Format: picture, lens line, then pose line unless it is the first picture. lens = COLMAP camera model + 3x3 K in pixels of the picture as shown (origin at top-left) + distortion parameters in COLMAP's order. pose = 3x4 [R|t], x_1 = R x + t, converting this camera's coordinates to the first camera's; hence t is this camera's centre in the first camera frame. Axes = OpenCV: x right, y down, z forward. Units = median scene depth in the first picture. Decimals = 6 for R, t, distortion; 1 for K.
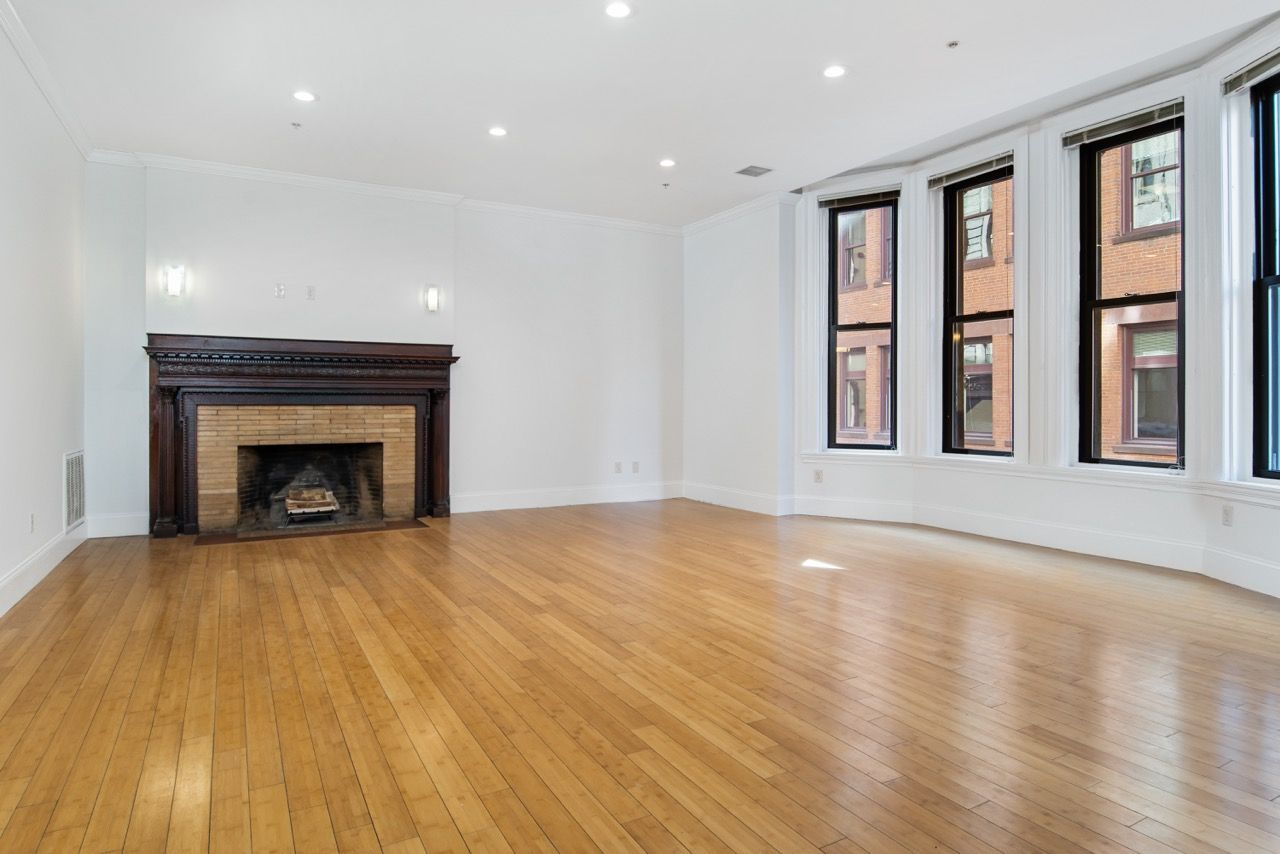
lens RADIAL K [[725.0, 0, 633.5], [0, 725.0, 414.8], [0, 0, 1]] dist [-0.006386, -0.001915]
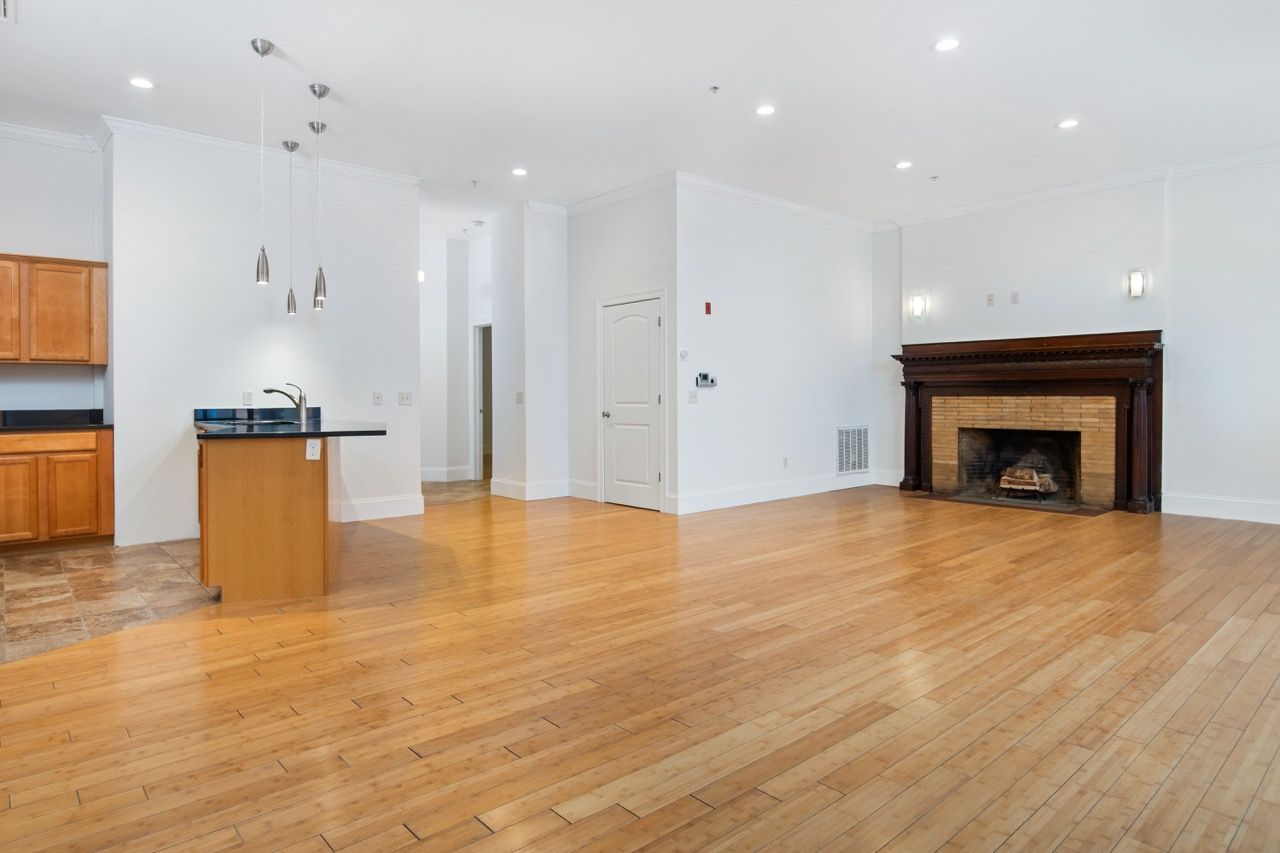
lens RADIAL K [[725.0, 0, 633.2], [0, 725.0, 421.3], [0, 0, 1]] dist [-0.006386, -0.001915]
pose [[0.227989, 0.033544, -0.973086, 0.526318], [-0.011052, 0.999431, 0.031863, -0.002293], [0.973601, 0.003490, 0.228230, 0.144642]]
